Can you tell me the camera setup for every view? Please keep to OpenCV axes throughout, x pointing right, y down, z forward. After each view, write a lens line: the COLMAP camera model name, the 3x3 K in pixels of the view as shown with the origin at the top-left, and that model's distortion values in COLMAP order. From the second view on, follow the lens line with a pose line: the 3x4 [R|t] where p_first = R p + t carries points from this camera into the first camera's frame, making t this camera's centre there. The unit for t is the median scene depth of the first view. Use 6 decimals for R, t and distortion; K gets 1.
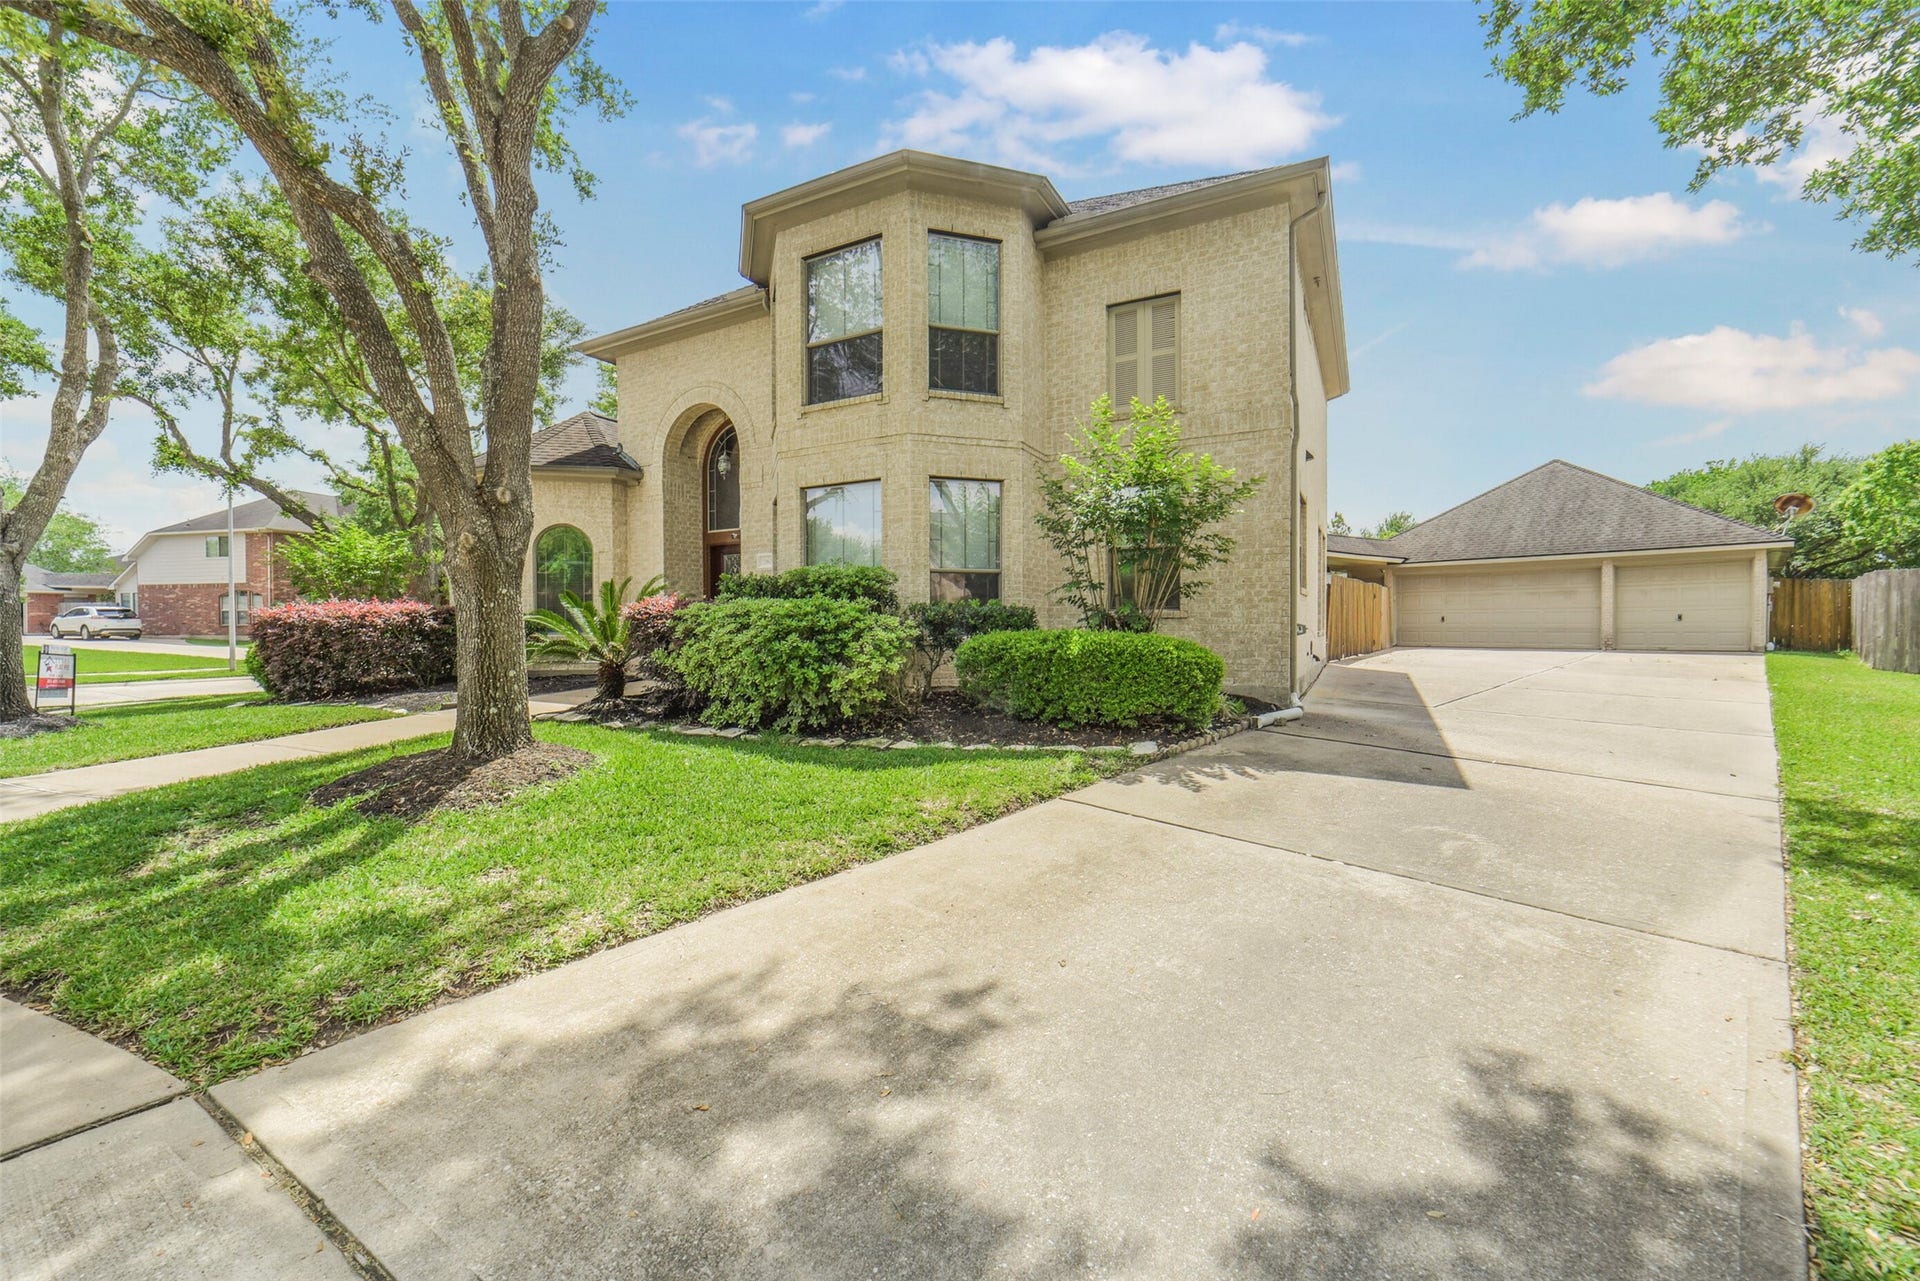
lens RADIAL K [[769.8, 0, 964.1], [0, 769.8, 638.6], [0, 0, 1]] dist [-0.033639, 0.006580]
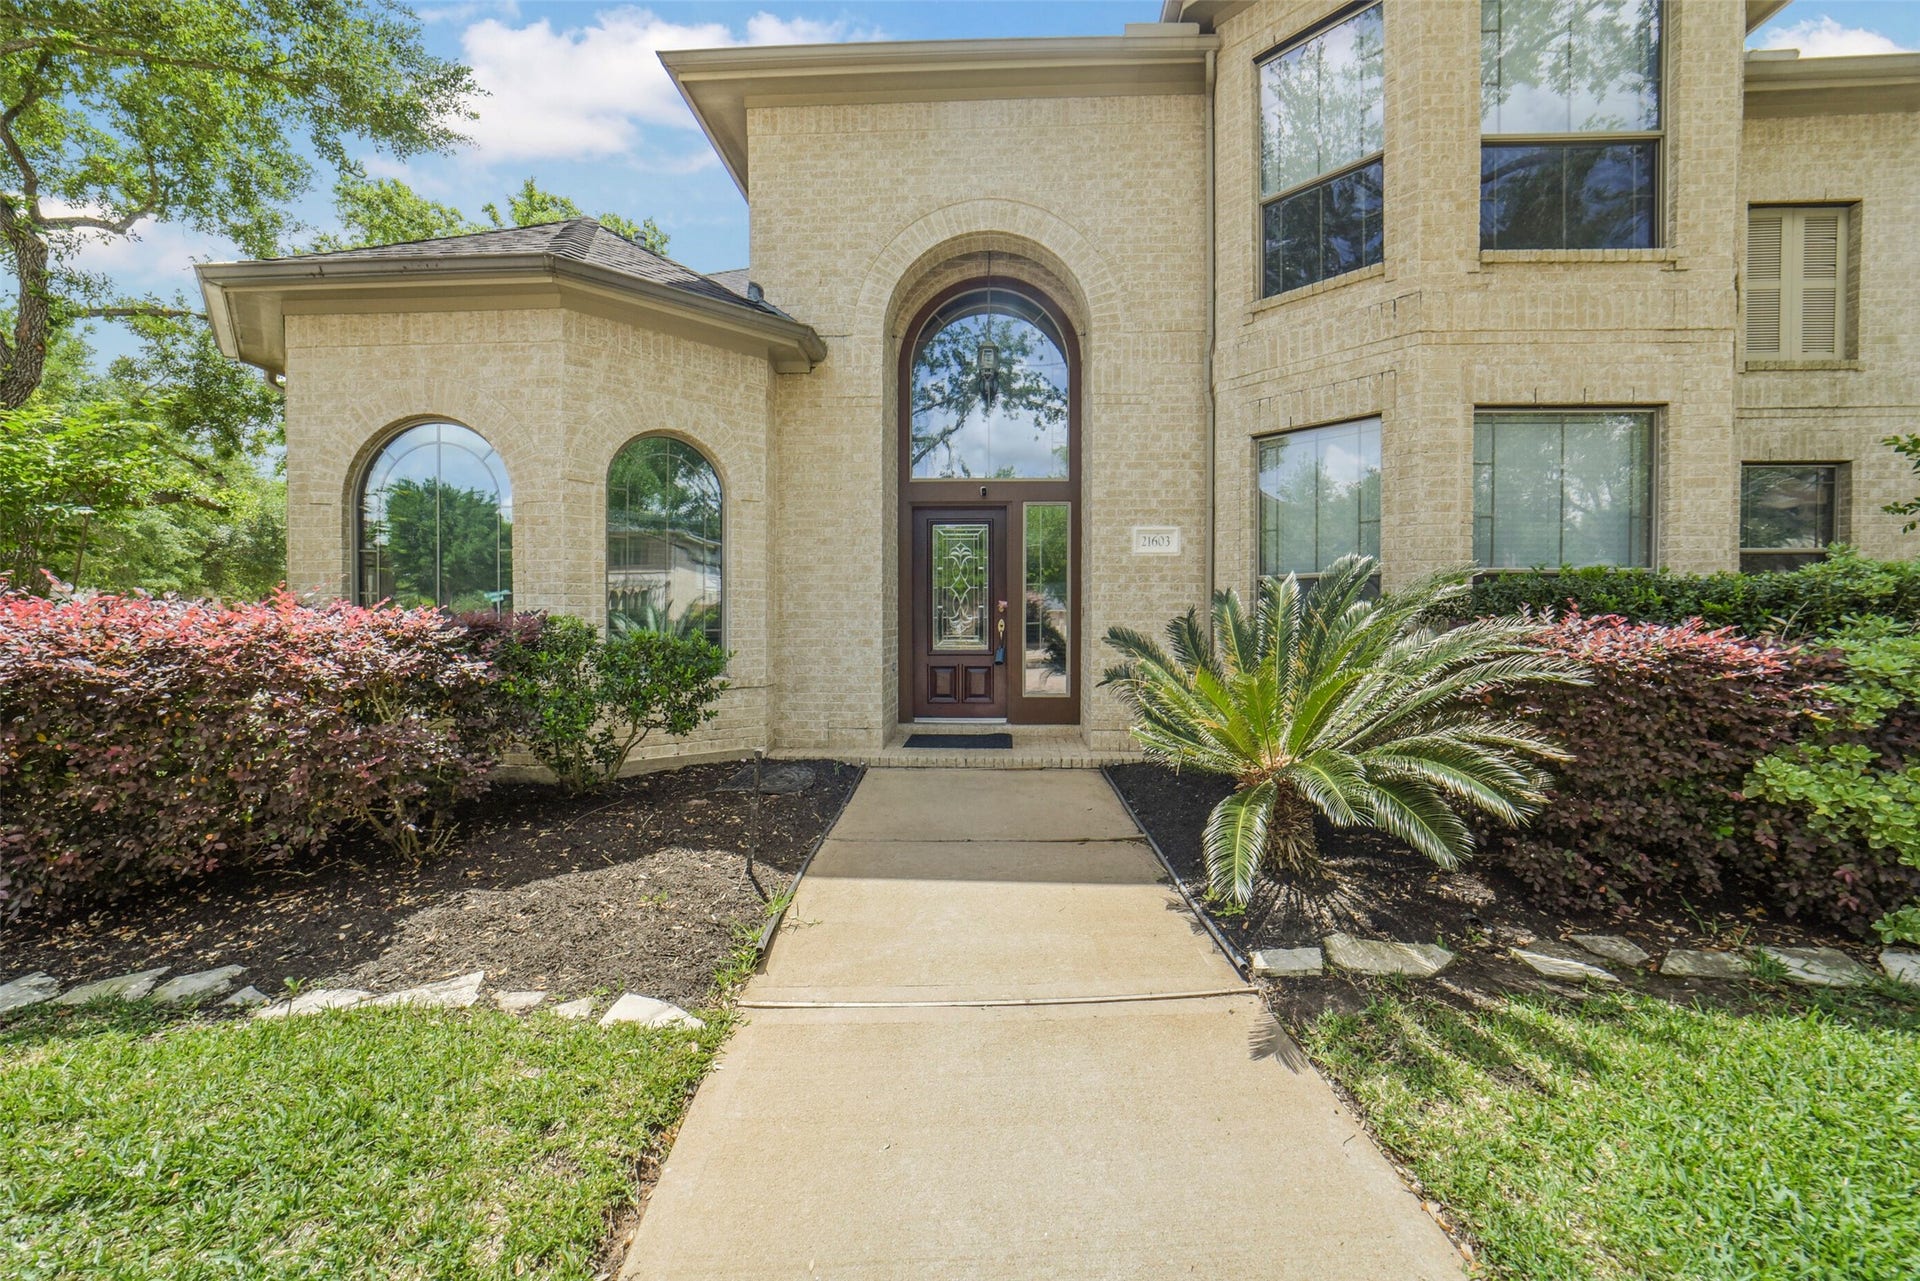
lens RADIAL K [[769.8, 0, 964.1], [0, 769.8, 638.6], [0, 0, 1]] dist [-0.033639, 0.006580]
pose [[0.904405, -0.002402, 0.426669, -0.669528], [-0.002057, 0.999948, 0.009990, -0.037315], [-0.426671, -0.009912, 0.904353, 0.610335]]
